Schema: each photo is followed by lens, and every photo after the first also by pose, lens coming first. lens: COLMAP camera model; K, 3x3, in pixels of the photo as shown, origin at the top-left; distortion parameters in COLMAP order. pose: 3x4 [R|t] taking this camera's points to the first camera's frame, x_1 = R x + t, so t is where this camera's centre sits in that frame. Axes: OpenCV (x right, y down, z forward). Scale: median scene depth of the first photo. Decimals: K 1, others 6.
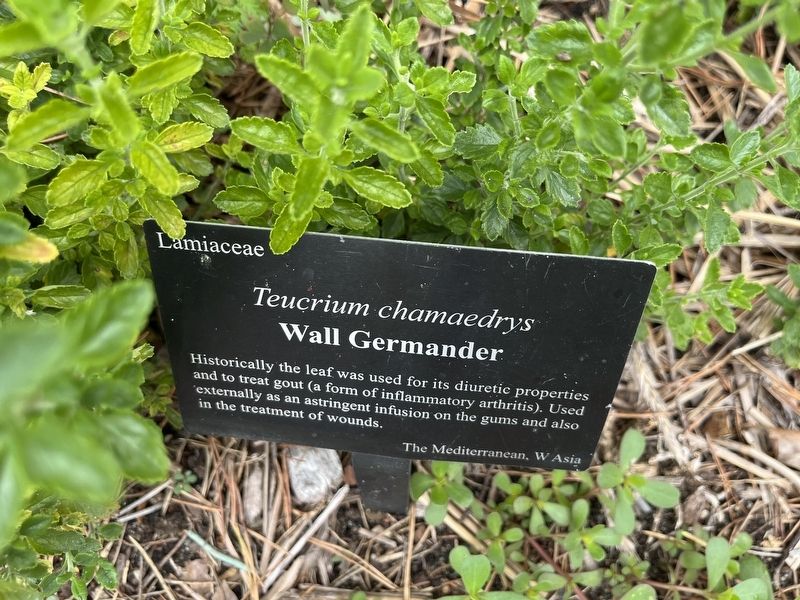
lens RADIAL K [[598.6, 0, 402.3], [0, 598.6, 296.3], [0, 0, 1]] dist [0.043877, -0.070766]
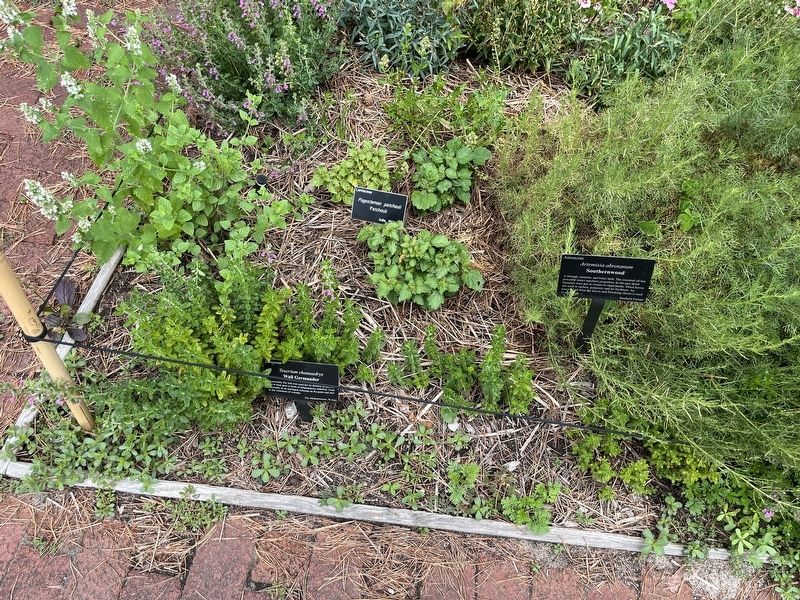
lens RADIAL K [[598.6, 0, 396.3], [0, 598.6, 301.6], [0, 0, 1]] dist [0.043877, -0.070766]
pose [[0.999456, 0.002135, -0.032901, 1.137893], [-0.006533, 0.990938, -0.134160, 0.118412], [0.032317, 0.134302, 0.990413, -5.085024]]
